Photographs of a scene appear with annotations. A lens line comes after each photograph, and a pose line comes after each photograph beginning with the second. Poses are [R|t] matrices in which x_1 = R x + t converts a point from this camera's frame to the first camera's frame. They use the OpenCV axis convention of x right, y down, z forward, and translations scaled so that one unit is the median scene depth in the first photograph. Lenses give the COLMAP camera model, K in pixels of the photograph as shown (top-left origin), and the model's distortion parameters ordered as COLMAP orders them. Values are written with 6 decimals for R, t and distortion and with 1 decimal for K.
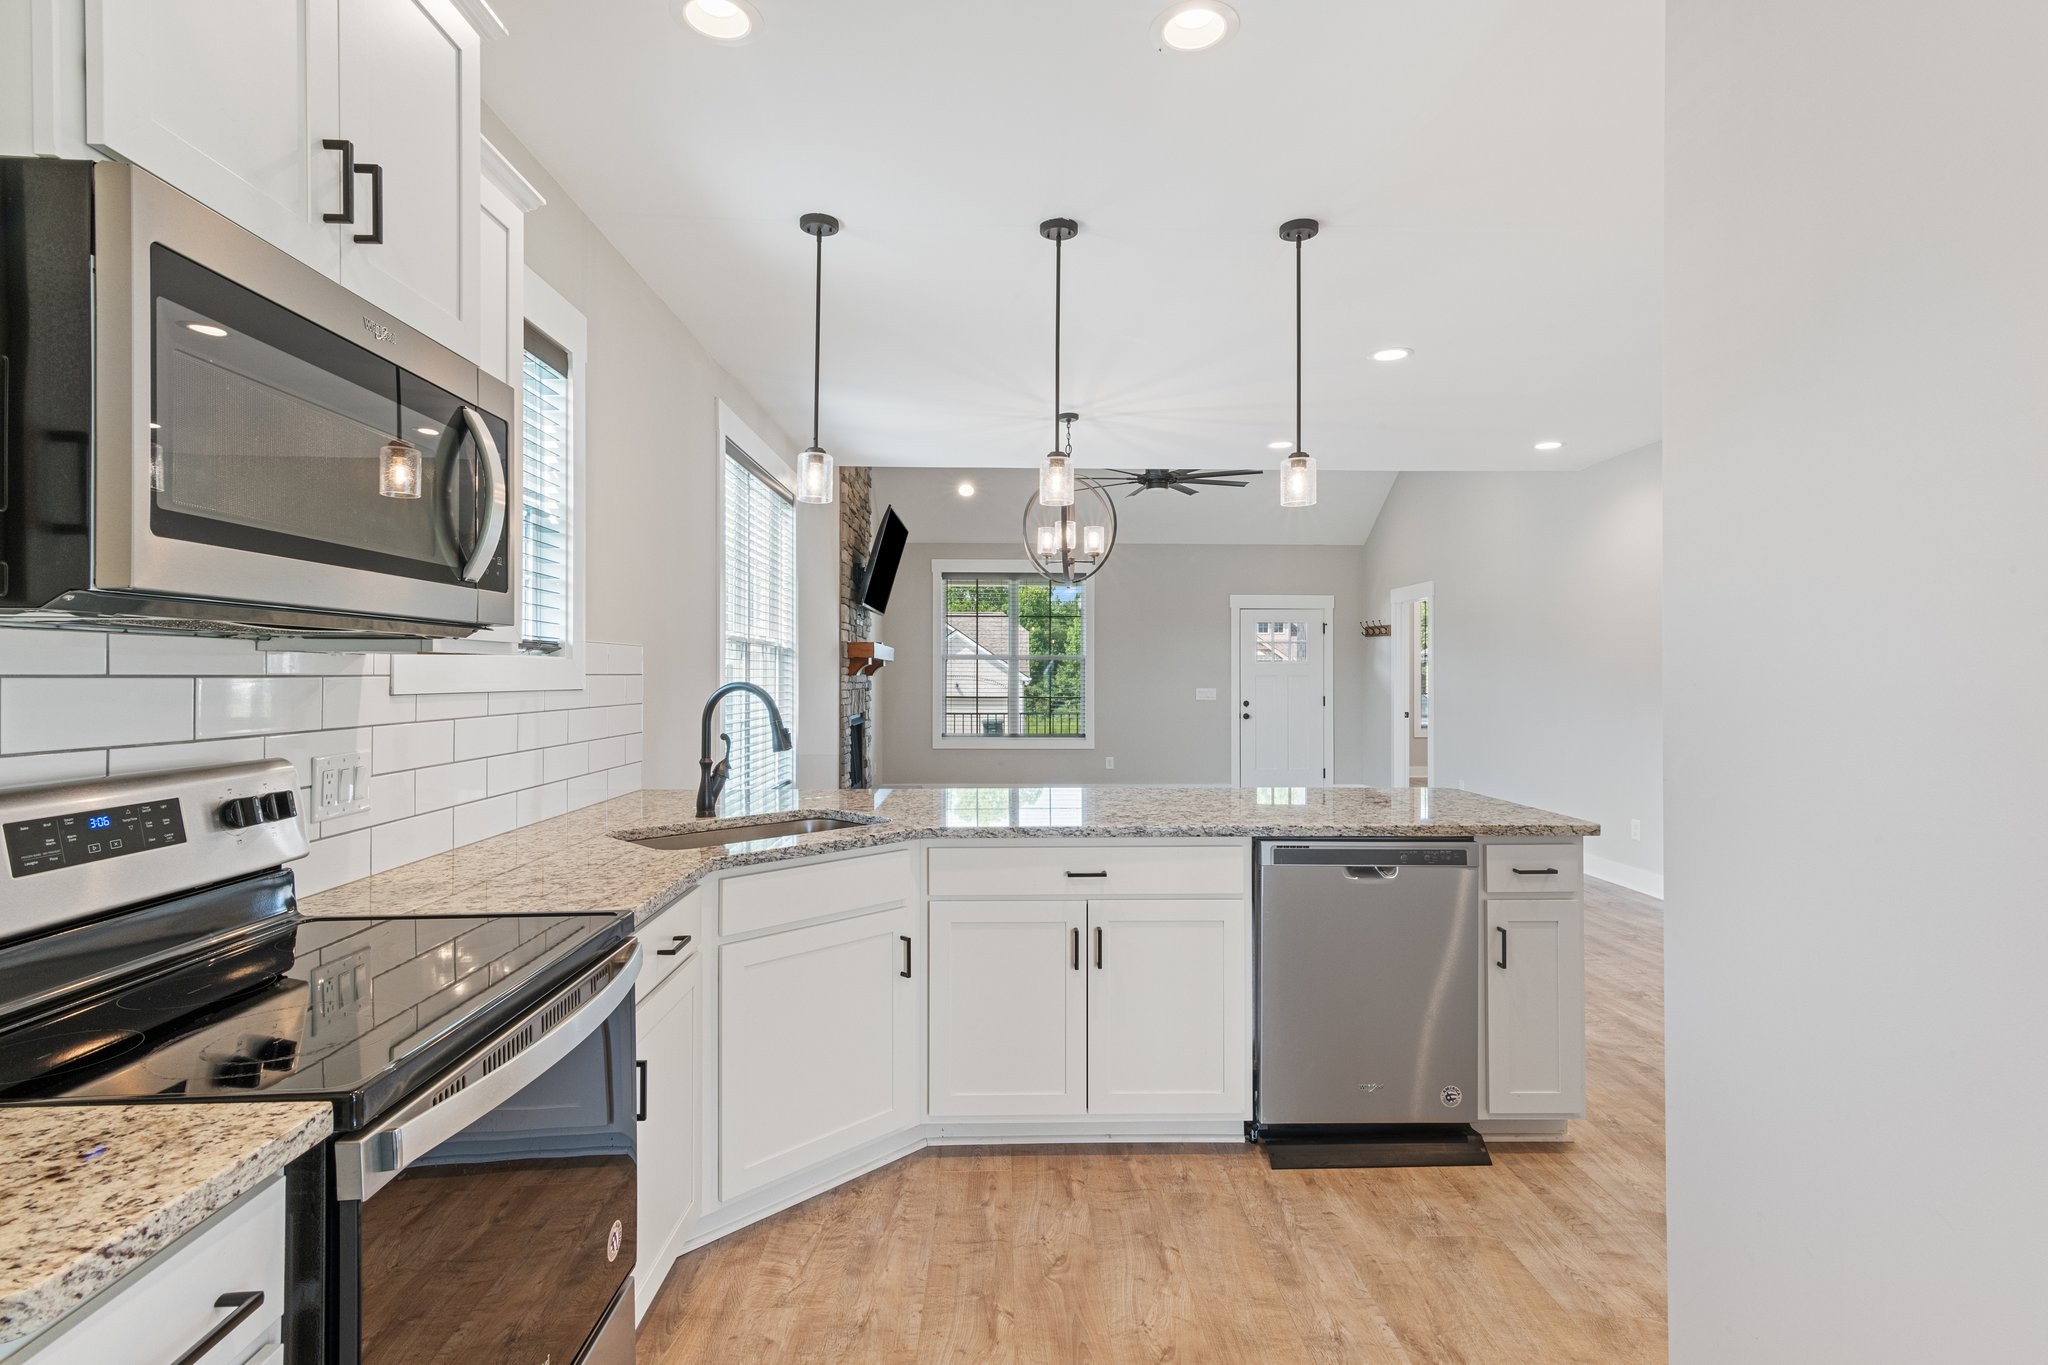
lens RADIAL K [[998.6, 0, 1027.5], [0, 998.6, 683.1], [0, 0, 1]] dist [0.006276, 0.000539]
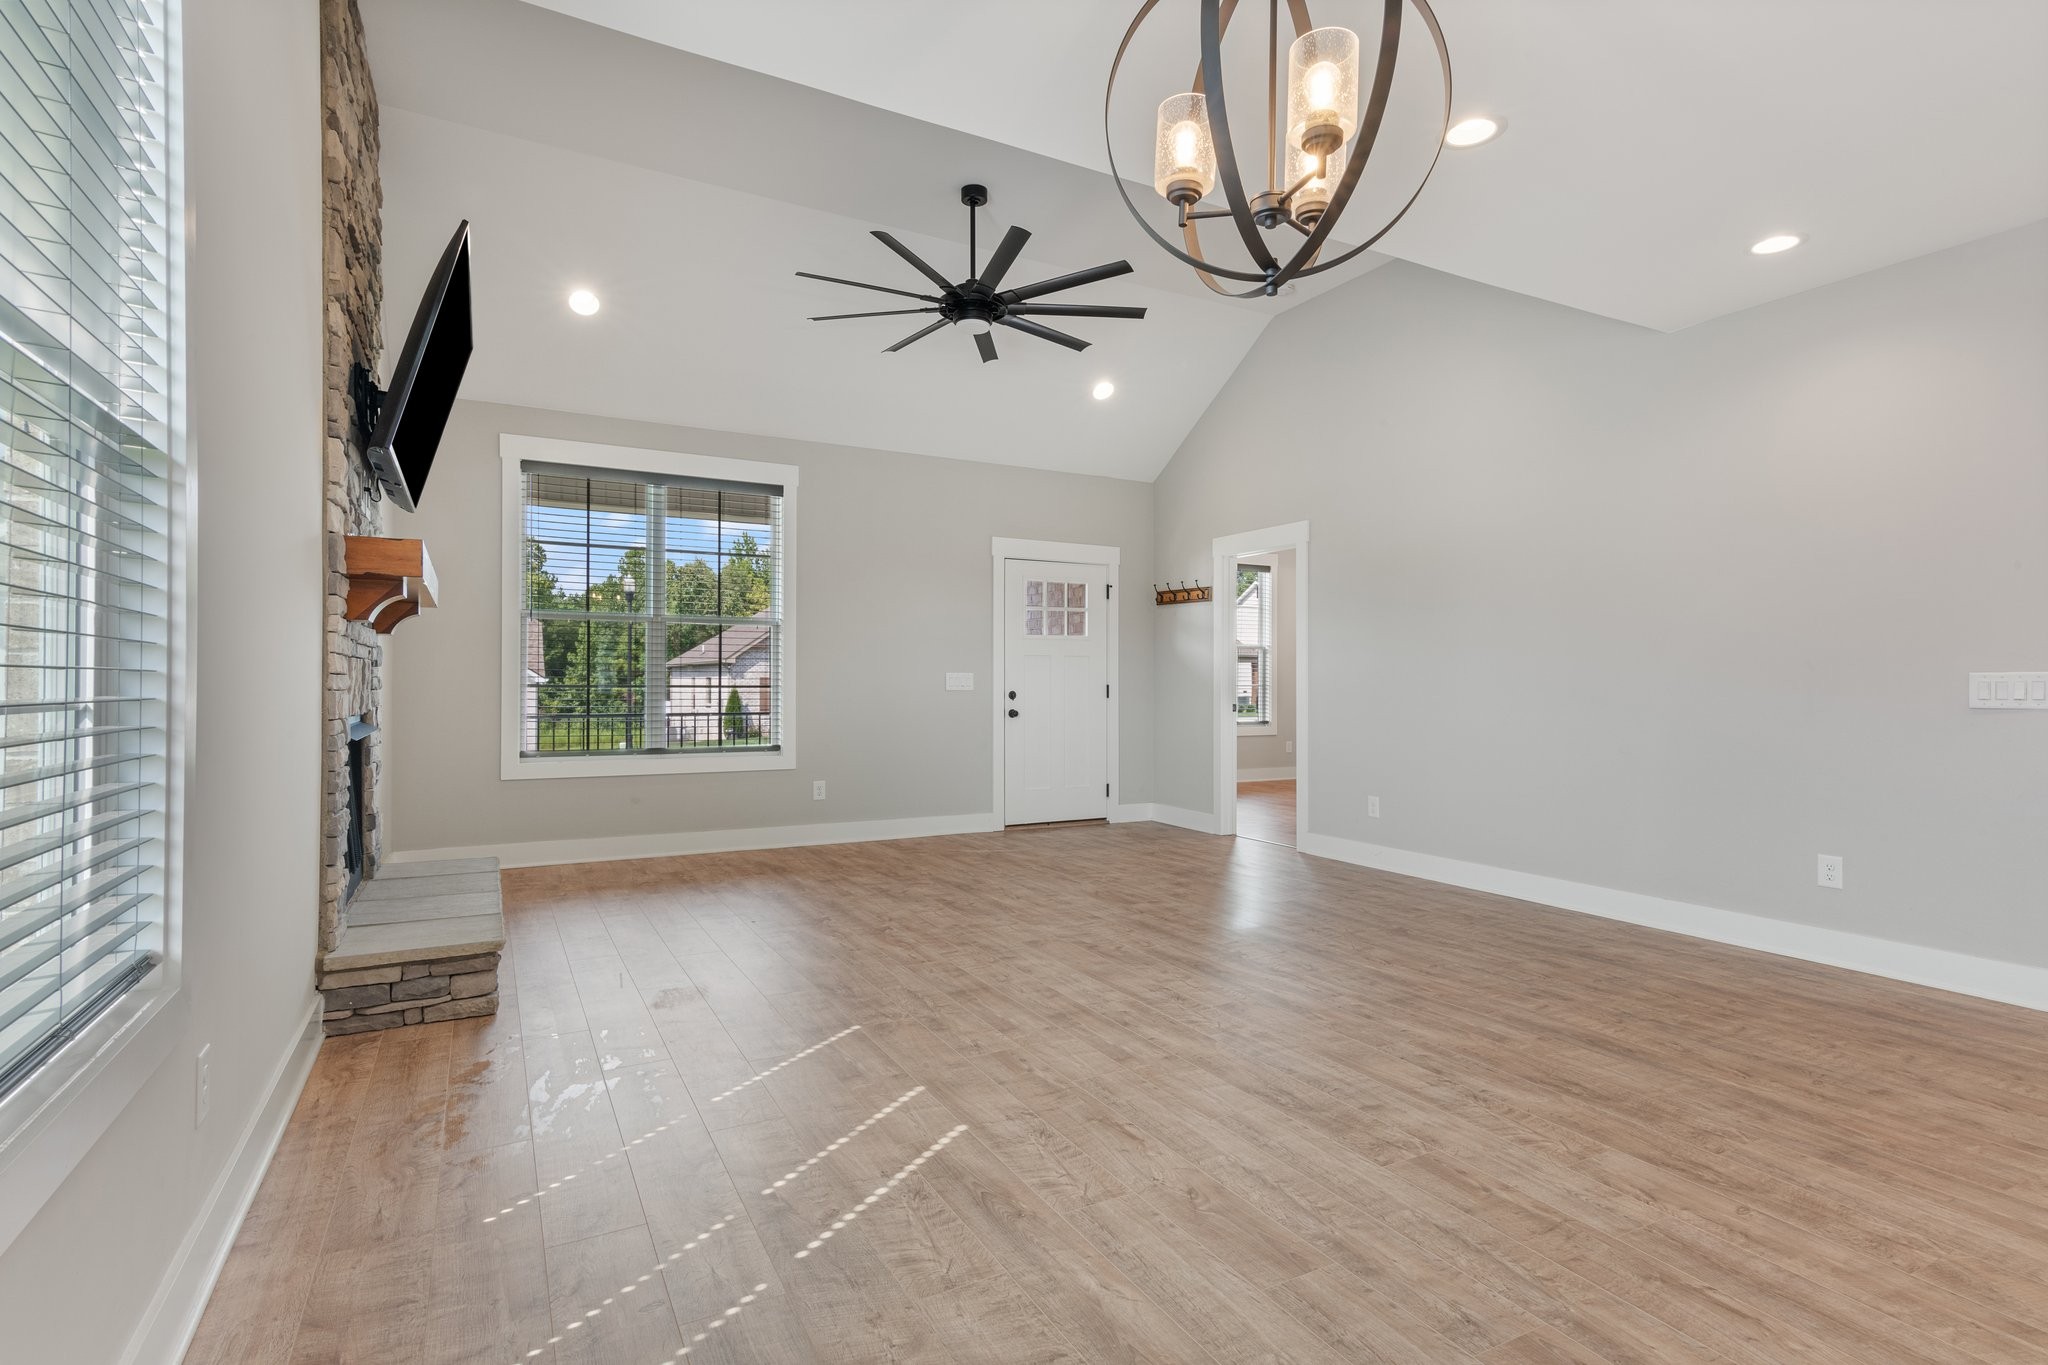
lens RADIAL K [[998.6, 0, 1031.0], [0, 998.6, 681.6], [0, 0, 1]] dist [0.006276, 0.000539]
pose [[0.888691, 0.001963, 0.458502, -0.106529], [0.001167, 0.999978, -0.006544, 0.019013], [-0.458505, 0.006351, 0.888669, 0.458850]]
